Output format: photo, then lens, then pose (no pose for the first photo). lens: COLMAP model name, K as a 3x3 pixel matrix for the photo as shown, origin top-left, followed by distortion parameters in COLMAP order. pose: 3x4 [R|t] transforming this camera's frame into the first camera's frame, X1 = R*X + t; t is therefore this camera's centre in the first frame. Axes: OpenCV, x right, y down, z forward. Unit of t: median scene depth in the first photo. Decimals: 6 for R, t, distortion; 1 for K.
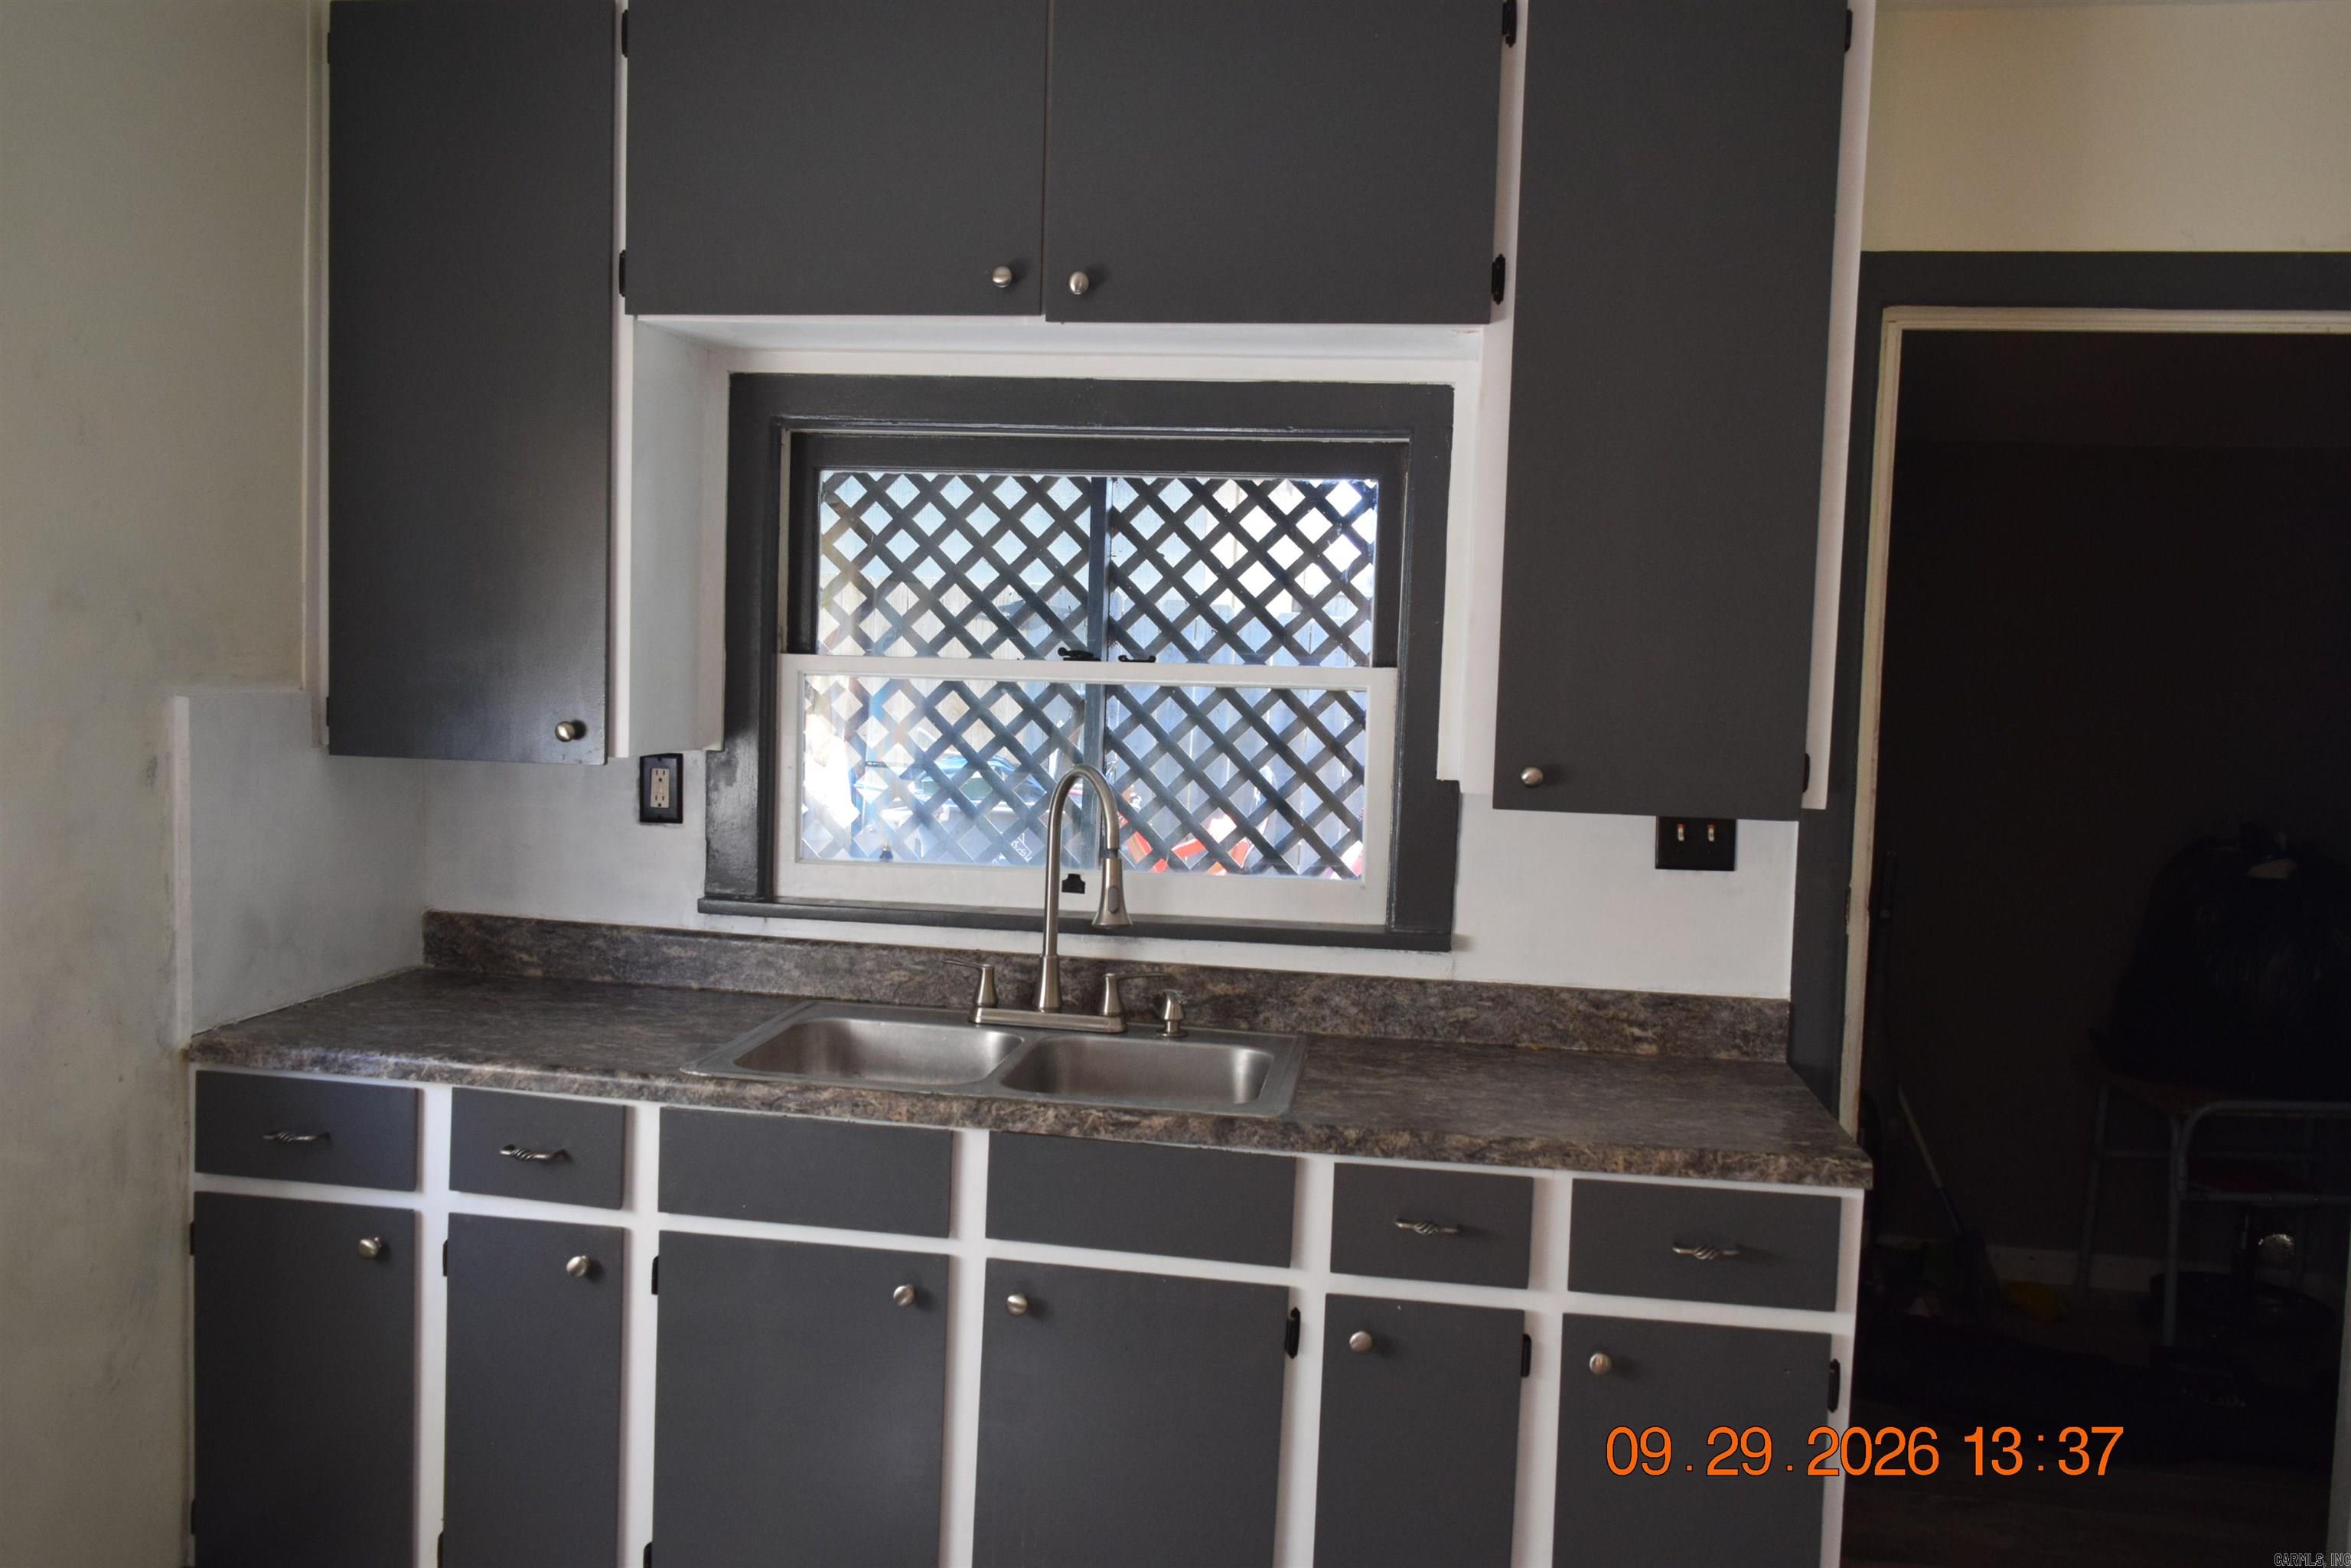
lens RADIAL K [[1860.5, 0, 1165.1], [0, 1860.5, 790.2], [0, 0, 1]] dist [0.003958, 0.003559]
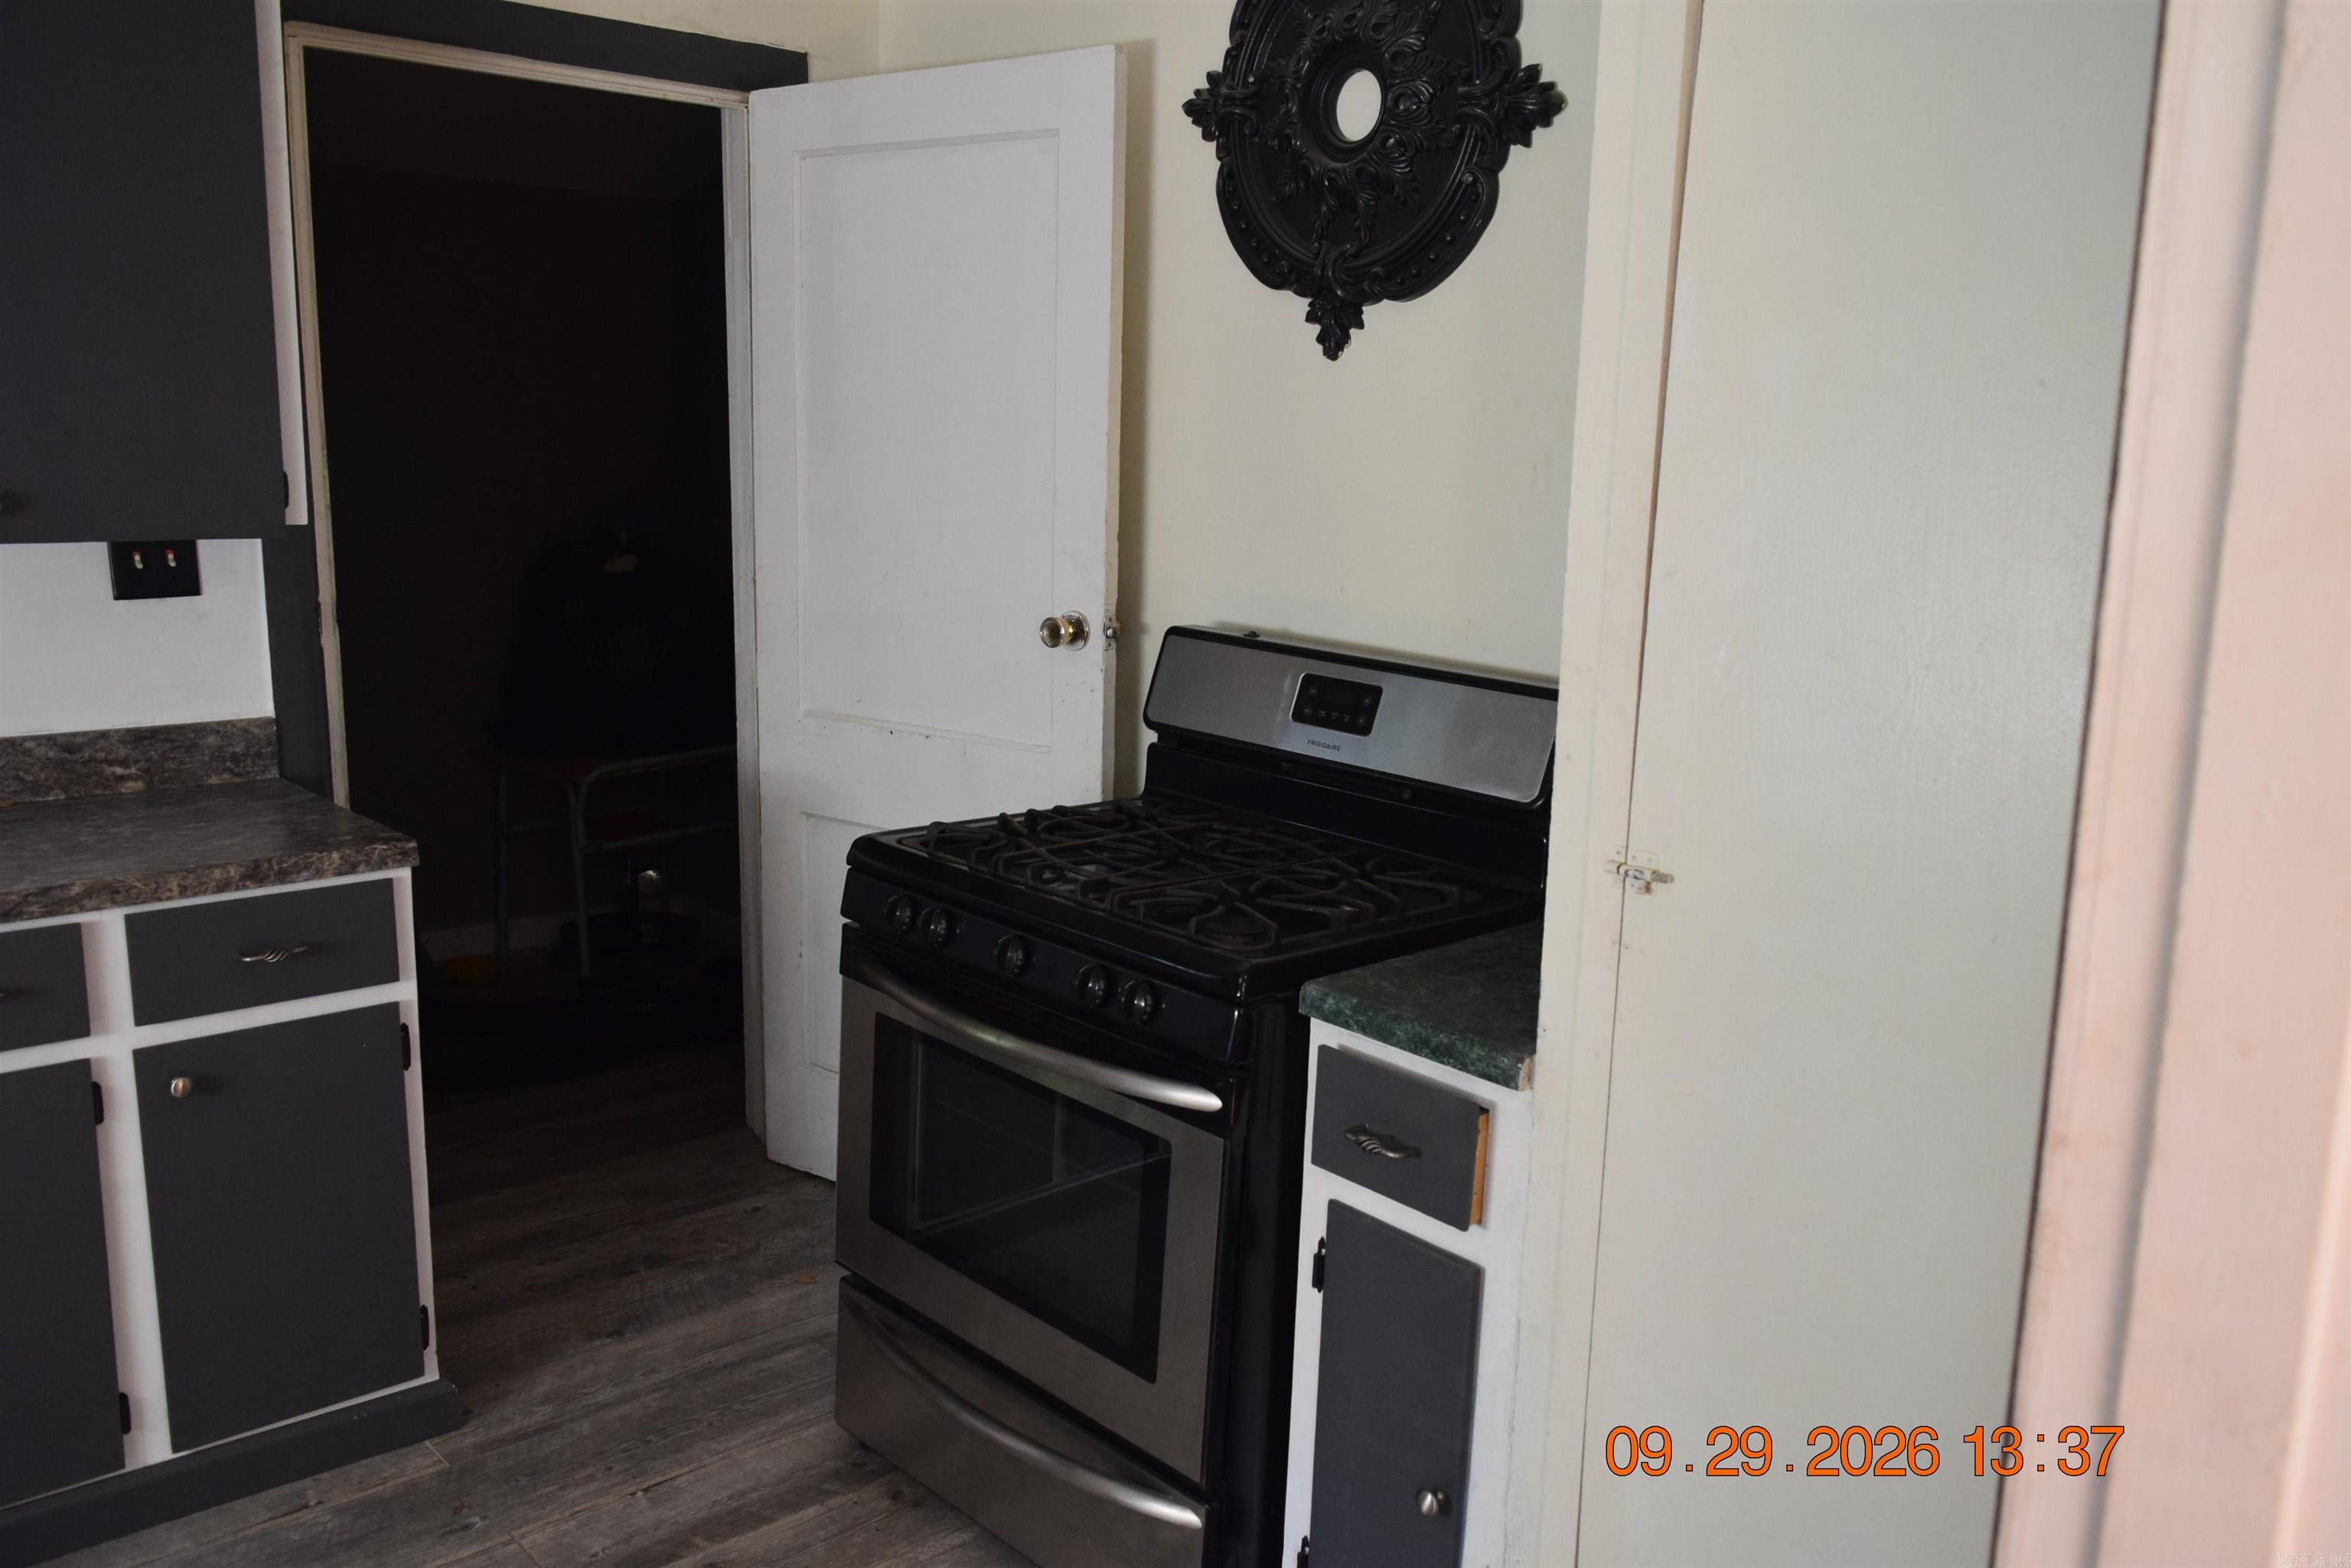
lens RADIAL K [[1860.5, 0, 1163.1], [0, 1860.5, 791.2], [0, 0, 1]] dist [0.003958, 0.003559]
pose [[0.647116, -0.162876, 0.744790, -0.118847], [0.054327, 0.984281, 0.168047, 0.007665], [-0.760453, -0.068283, 0.645793, -0.036004]]
